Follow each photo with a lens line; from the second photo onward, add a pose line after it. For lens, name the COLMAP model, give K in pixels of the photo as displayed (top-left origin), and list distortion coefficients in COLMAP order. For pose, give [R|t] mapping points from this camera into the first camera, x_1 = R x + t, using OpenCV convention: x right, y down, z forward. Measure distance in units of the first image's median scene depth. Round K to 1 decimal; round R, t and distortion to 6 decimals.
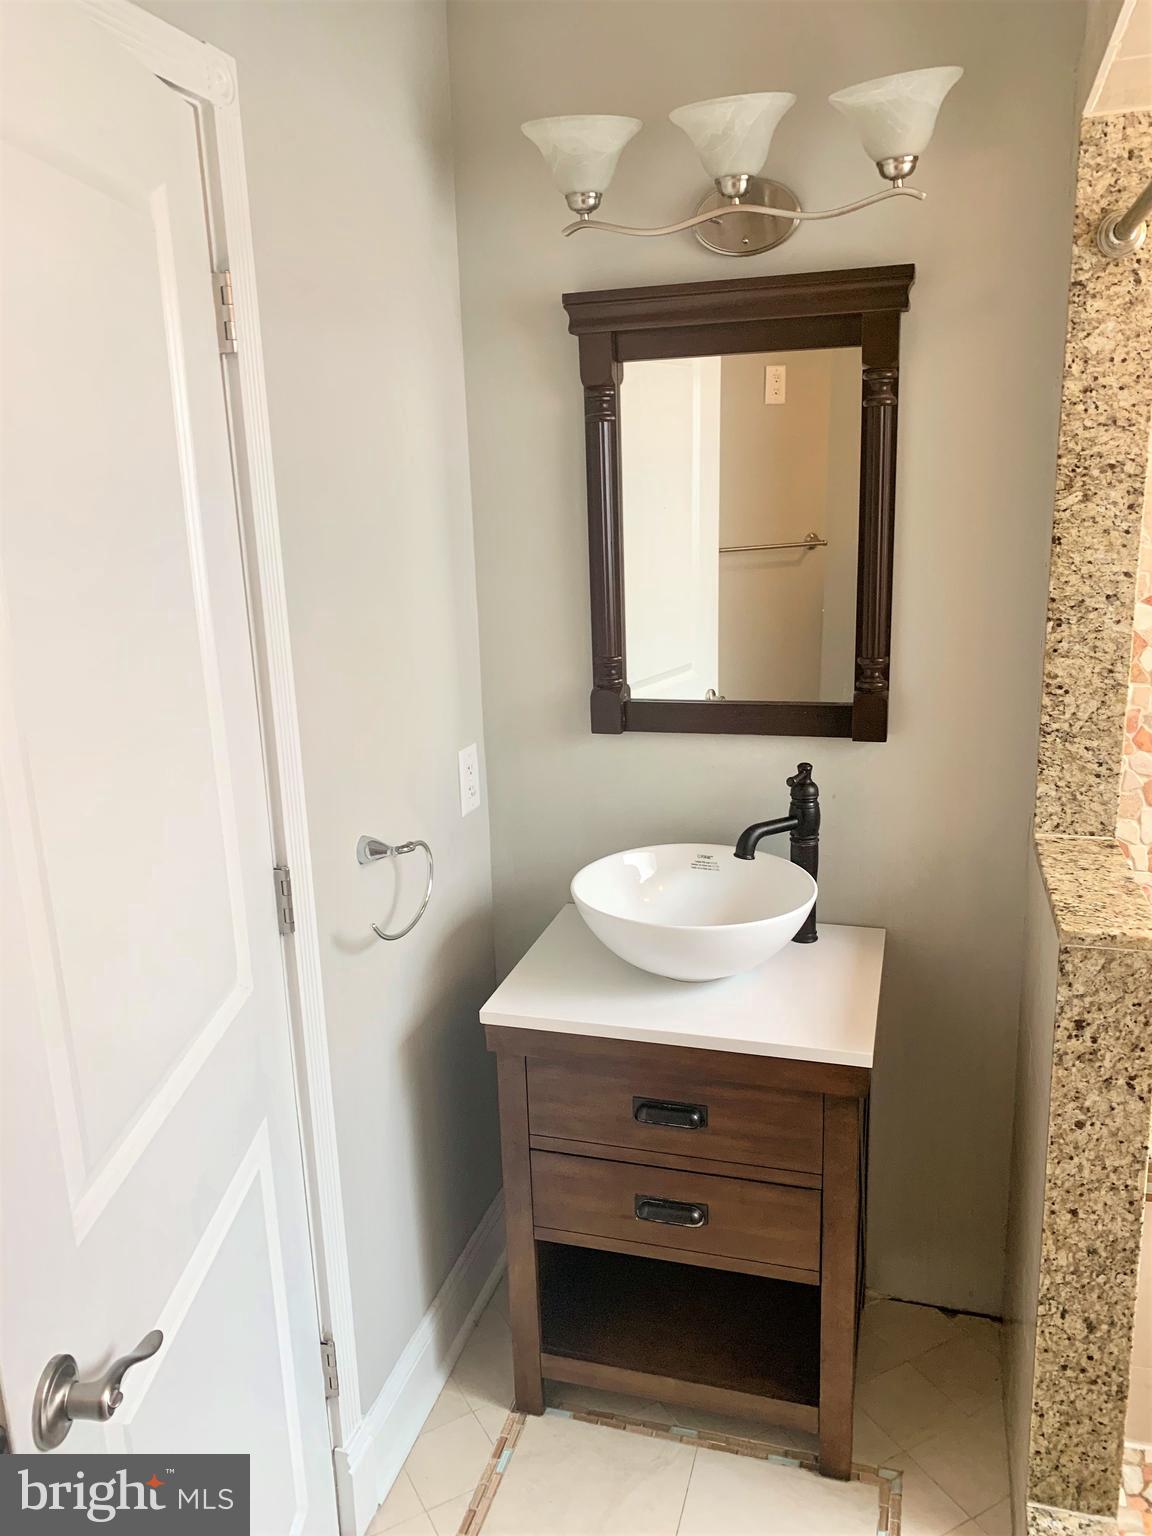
lens RADIAL K [[1170.2, 0, 575.2], [0, 1170.2, 756.2], [0, 0, 1]] dist [0.010755, -0.007699]
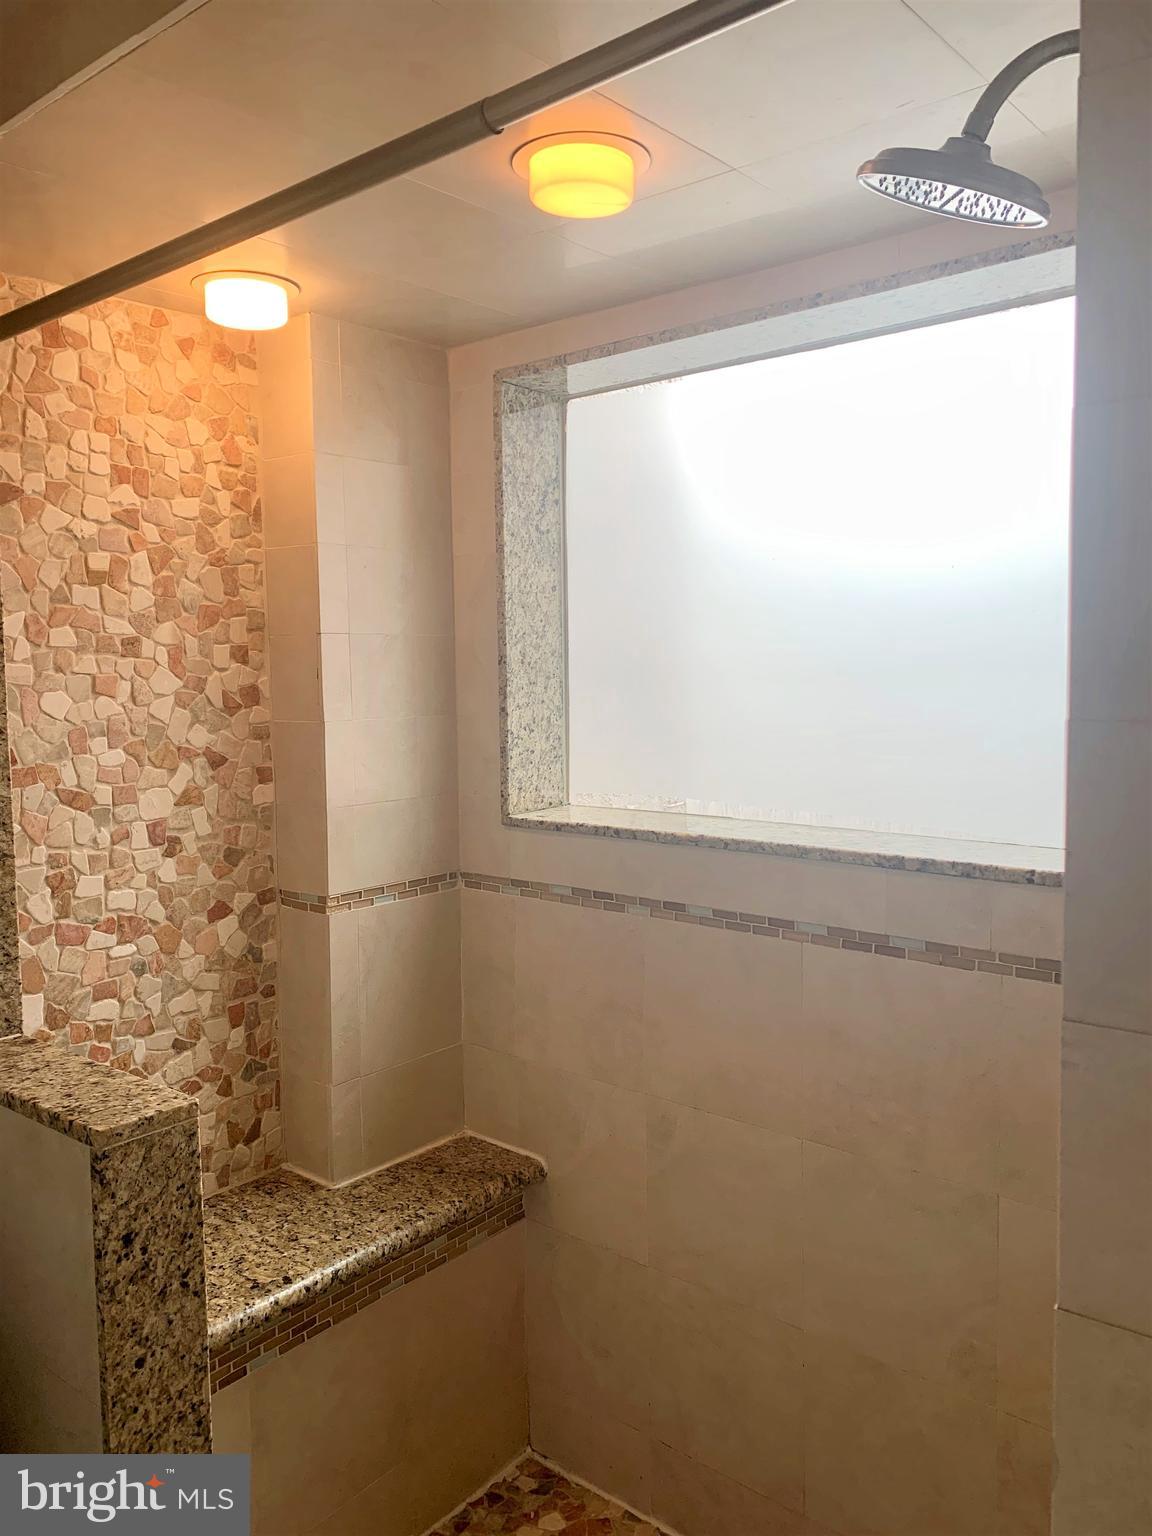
lens RADIAL K [[1170.2, 0, 583.7], [0, 1170.2, 761.5], [0, 0, 1]] dist [0.010755, -0.007699]
pose [[0.382885, -0.037204, 0.923046, -0.179473], [0.214500, 0.975461, -0.049659, 0.006715], [-0.898548, 0.217007, 0.381470, 0.274923]]
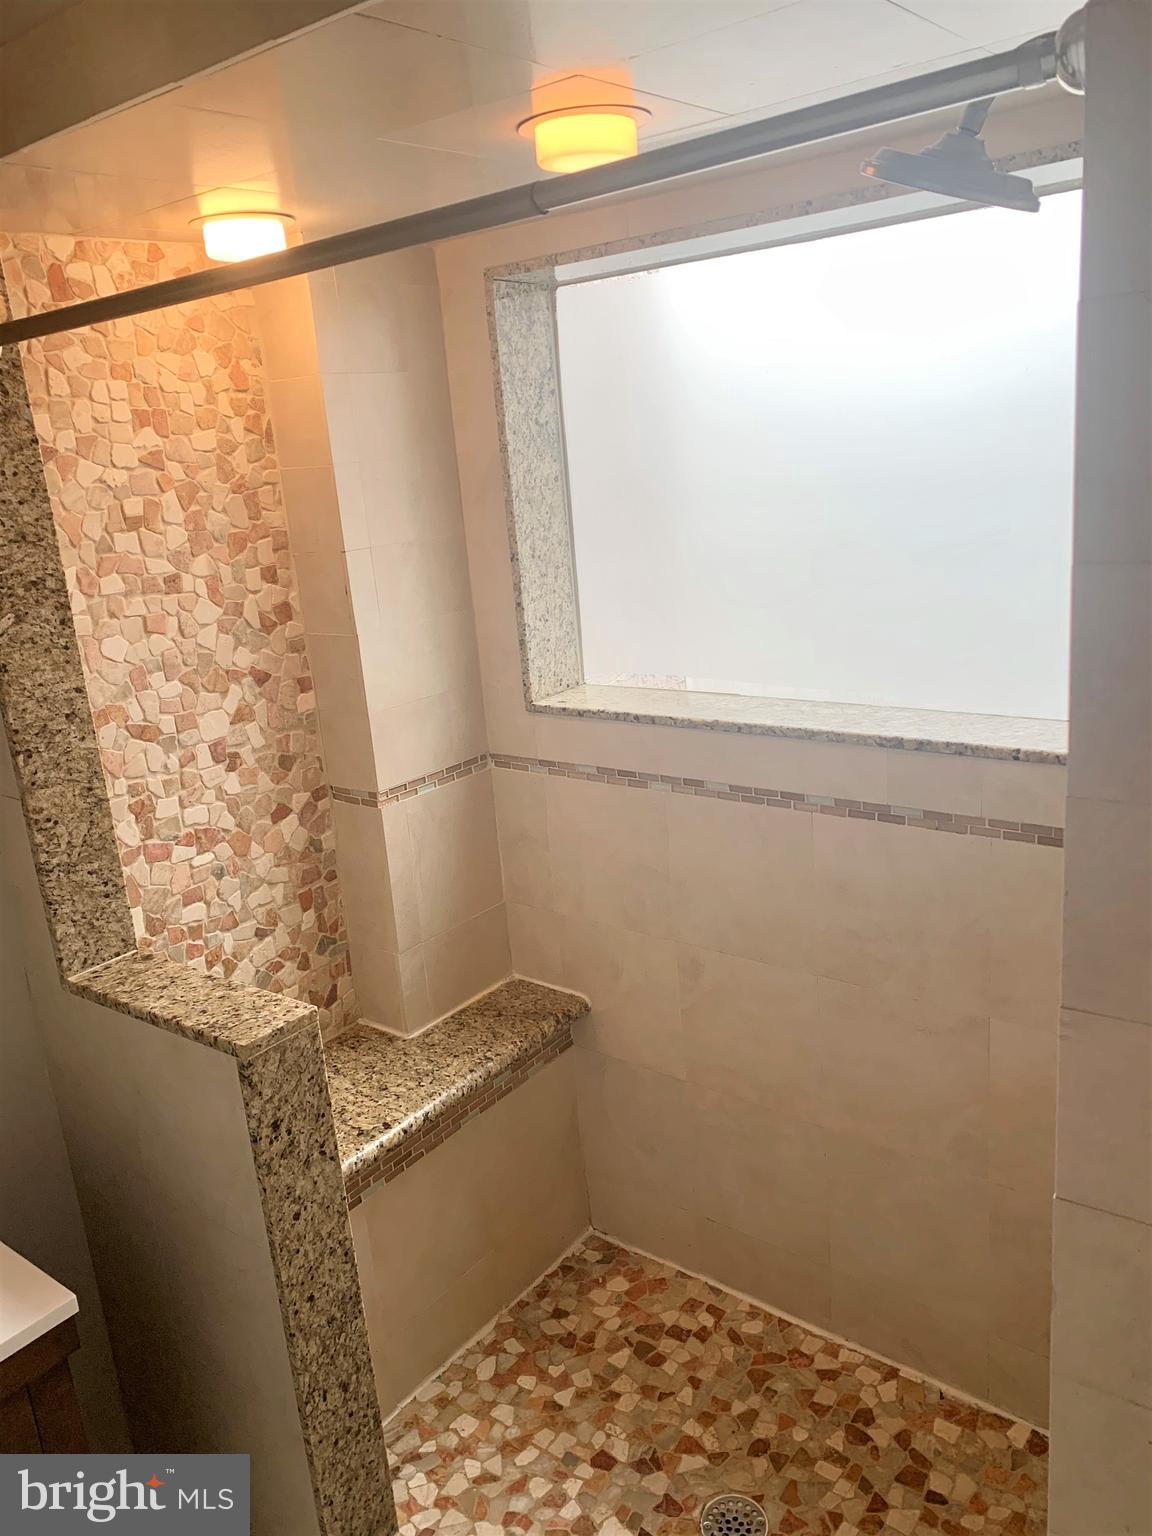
lens RADIAL K [[1170.2, 0, 574.0], [0, 1170.2, 762.0], [0, 0, 1]] dist [0.010755, -0.007699]
pose [[0.356302, -0.238723, 0.903360, -0.275278], [0.285815, 0.948315, 0.137873, -0.116656], [-0.889583, 0.209069, 0.406118, 0.259394]]
